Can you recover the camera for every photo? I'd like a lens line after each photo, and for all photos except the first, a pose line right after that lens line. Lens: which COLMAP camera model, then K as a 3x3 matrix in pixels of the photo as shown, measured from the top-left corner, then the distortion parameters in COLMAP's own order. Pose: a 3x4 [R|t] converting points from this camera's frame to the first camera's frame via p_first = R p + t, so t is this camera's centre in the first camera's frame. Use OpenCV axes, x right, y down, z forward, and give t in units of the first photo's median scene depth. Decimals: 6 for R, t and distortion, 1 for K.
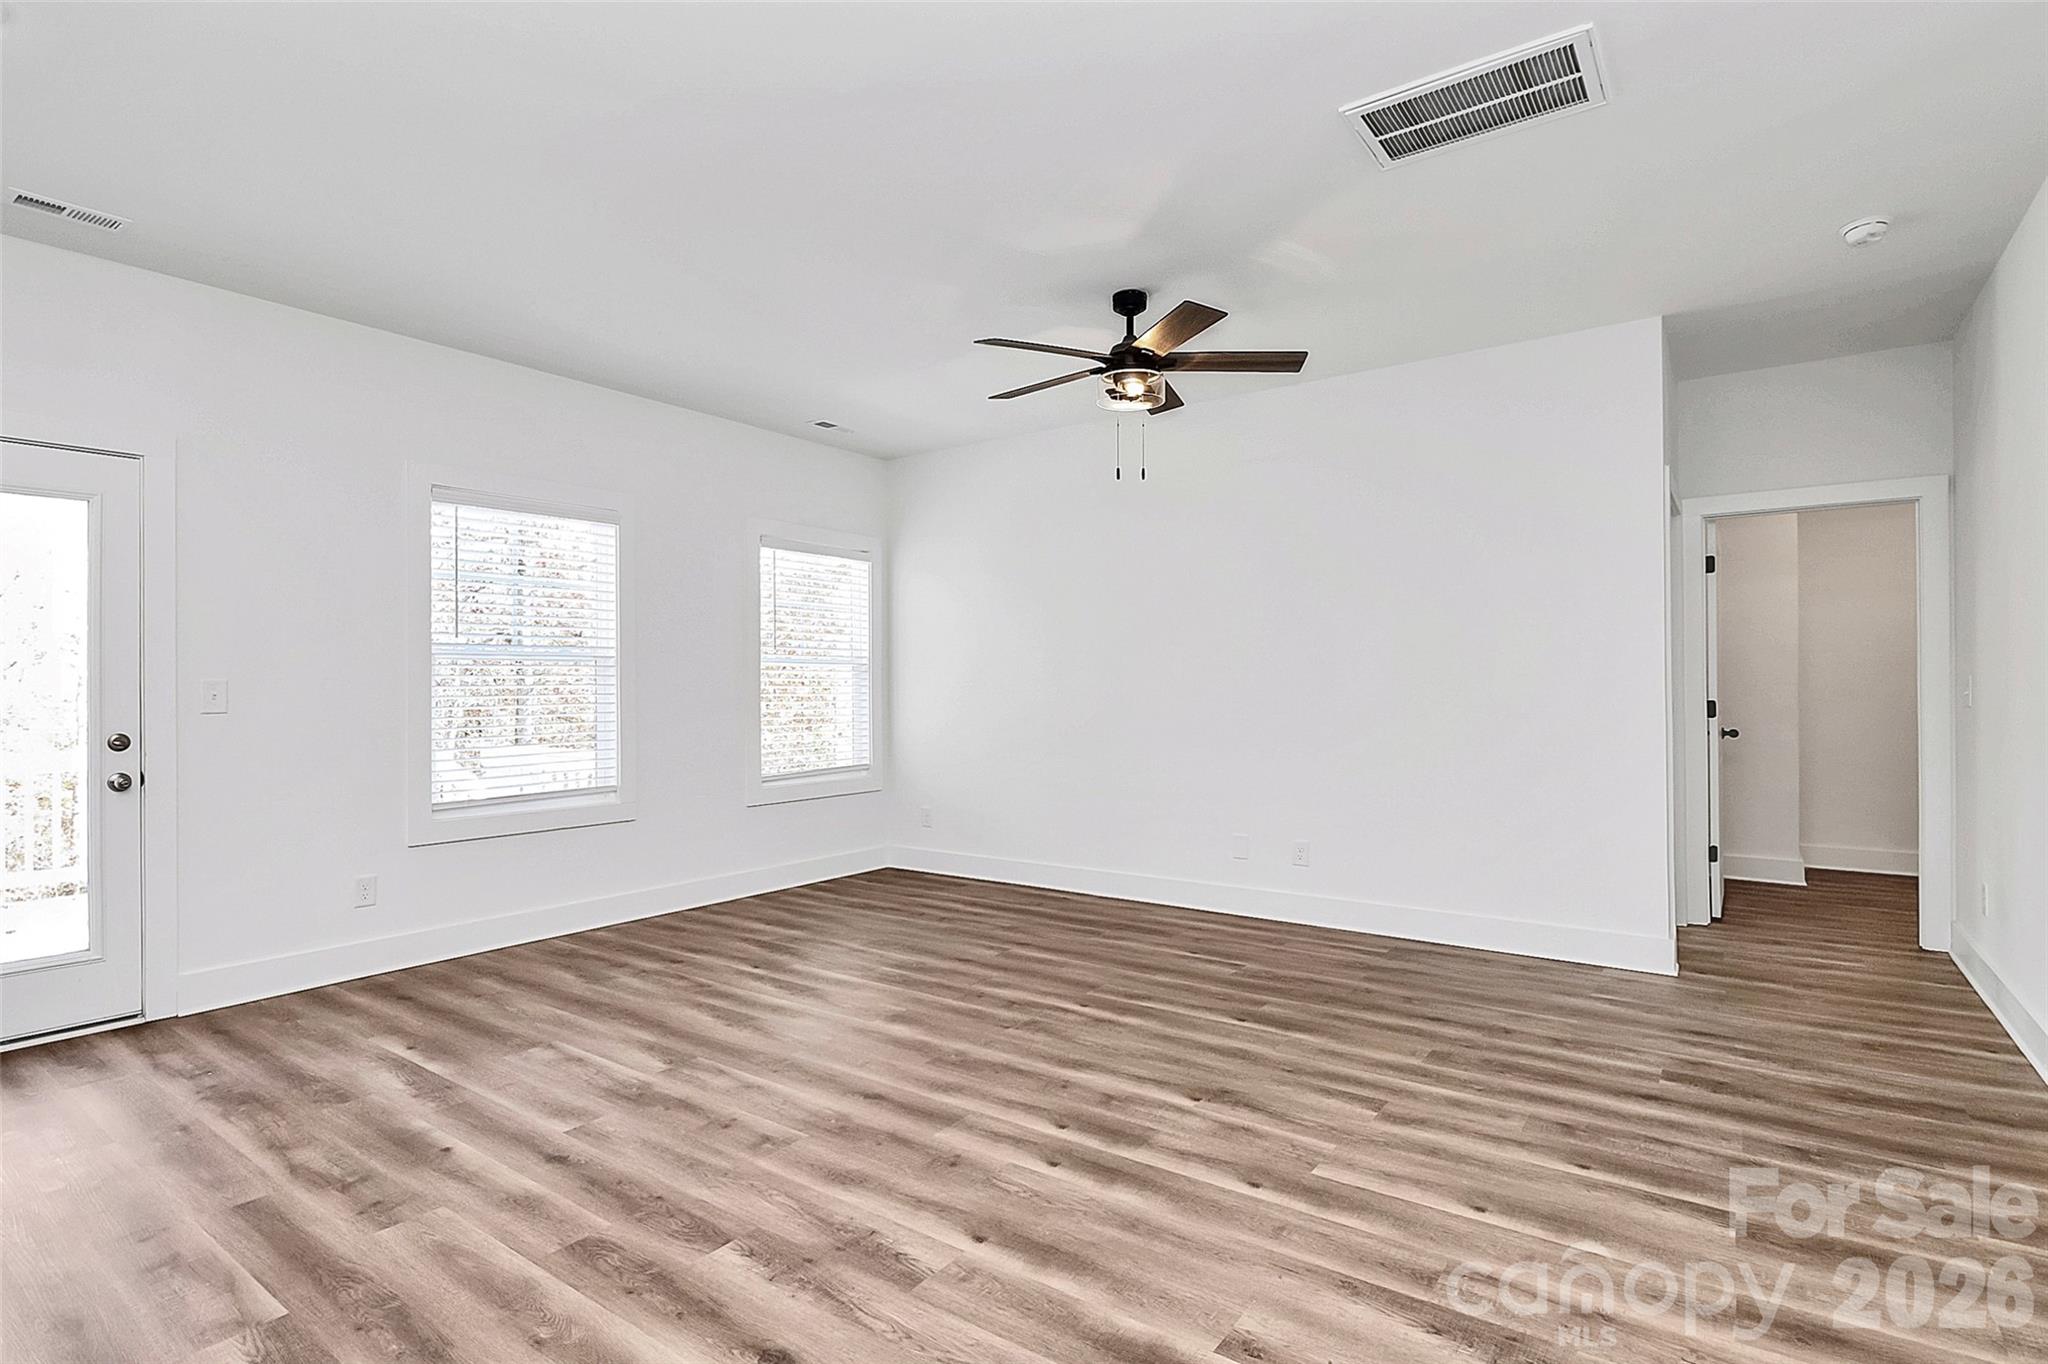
lens RADIAL K [[1013.9, 0, 1034.3], [0, 1013.9, 686.9], [0, 0, 1]] dist [0.008169, -0.013506]
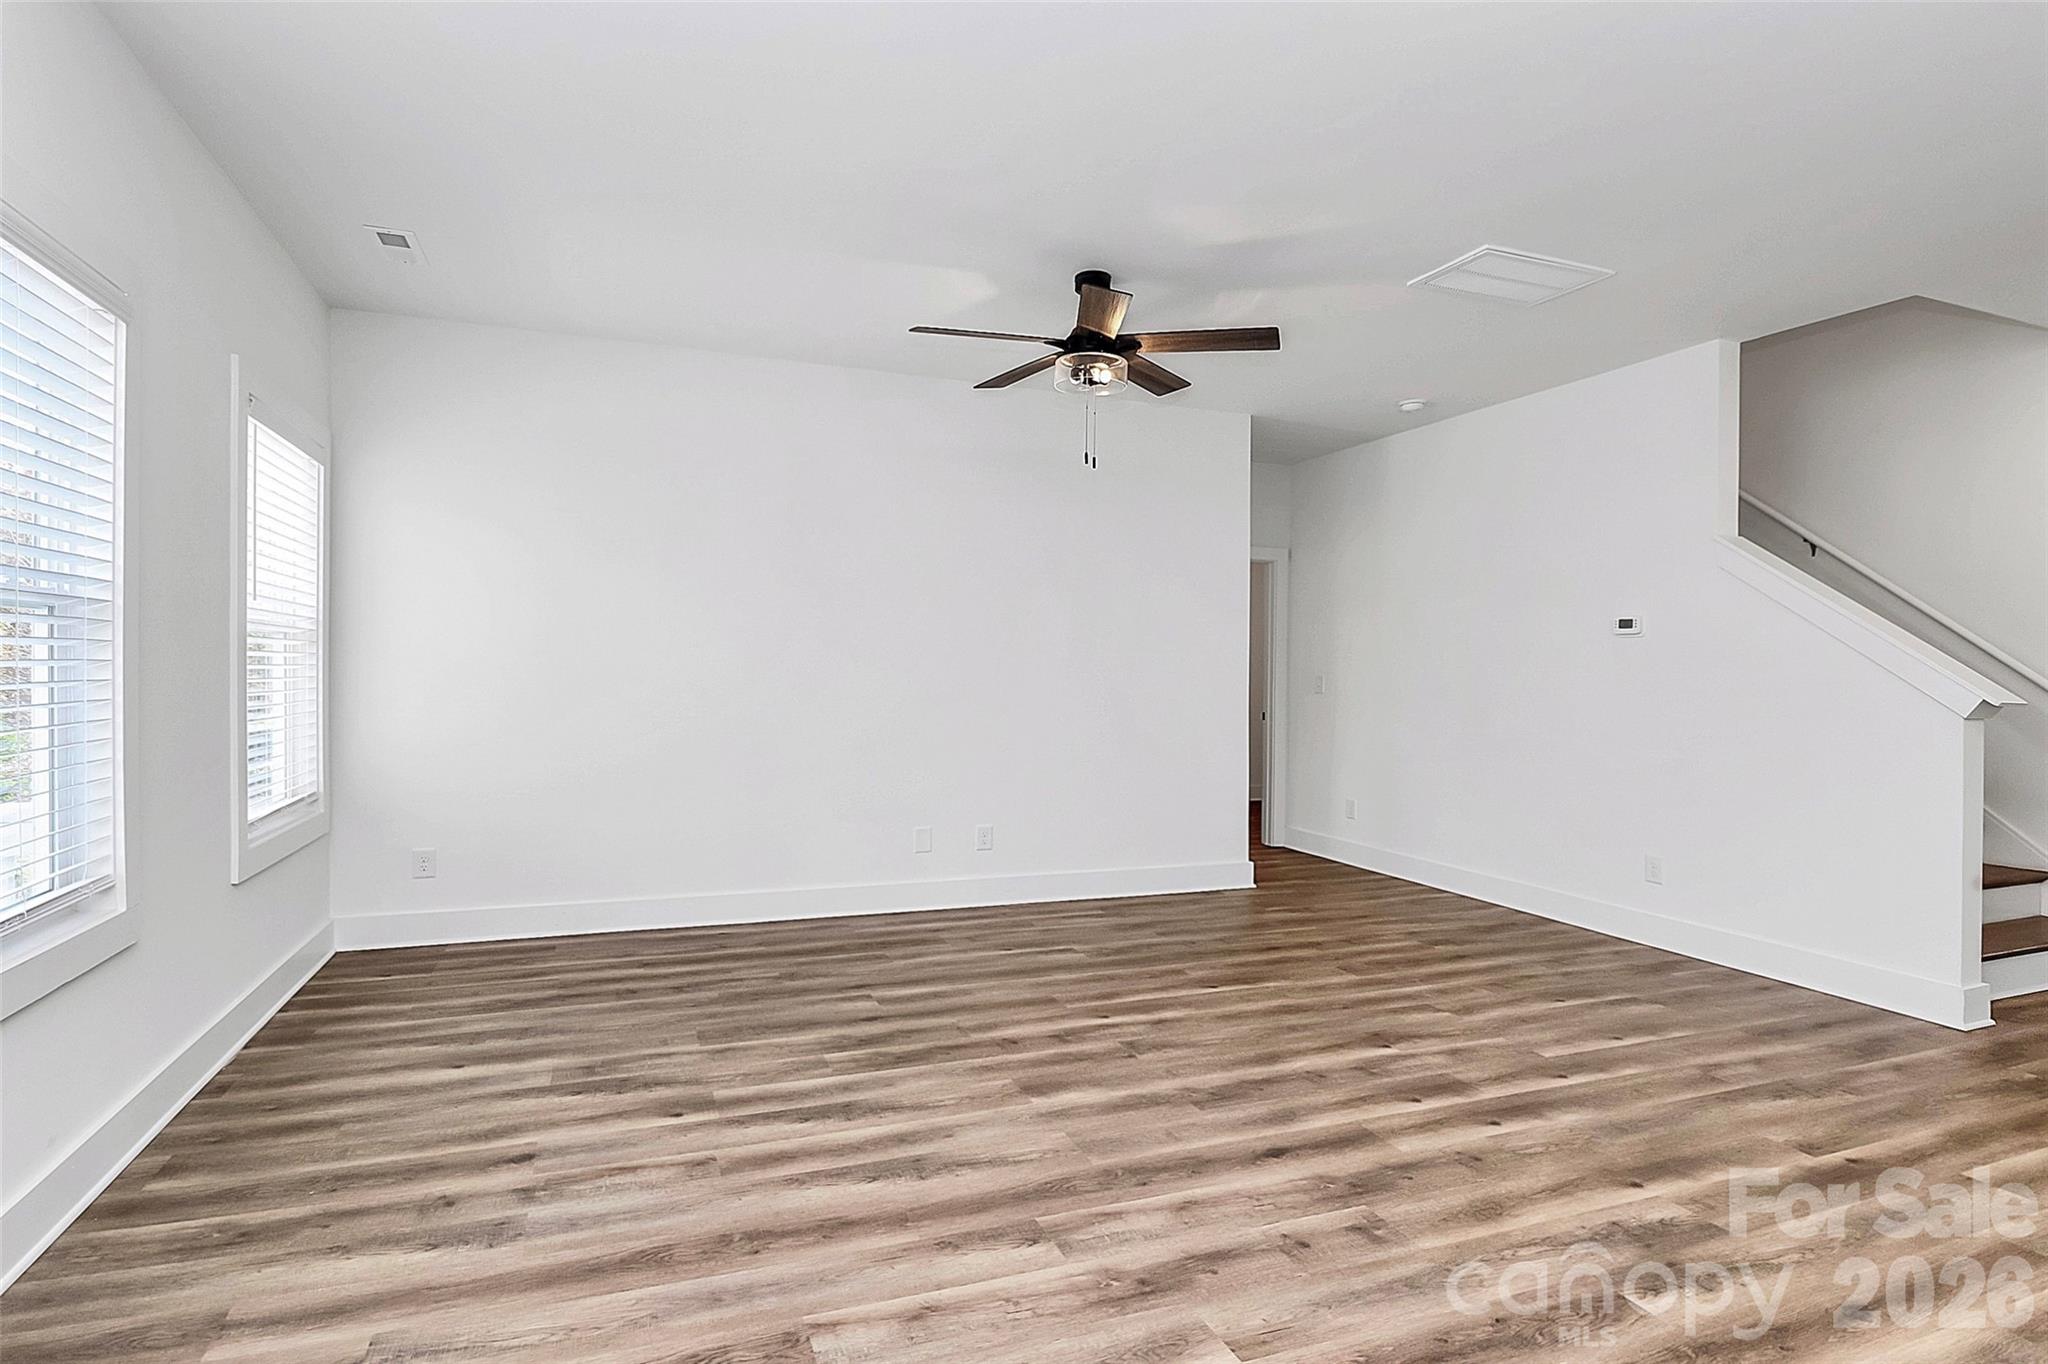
lens RADIAL K [[1013.9, 0, 974.7], [0, 1013.9, 682.8], [0, 0, 1]] dist [0.008169, -0.013506]
pose [[0.567576, 0.002643, 0.823317, -0.857575], [-0.017207, 0.999815, 0.008652, -0.007882], [-0.823141, -0.019077, 0.567516, 0.596166]]
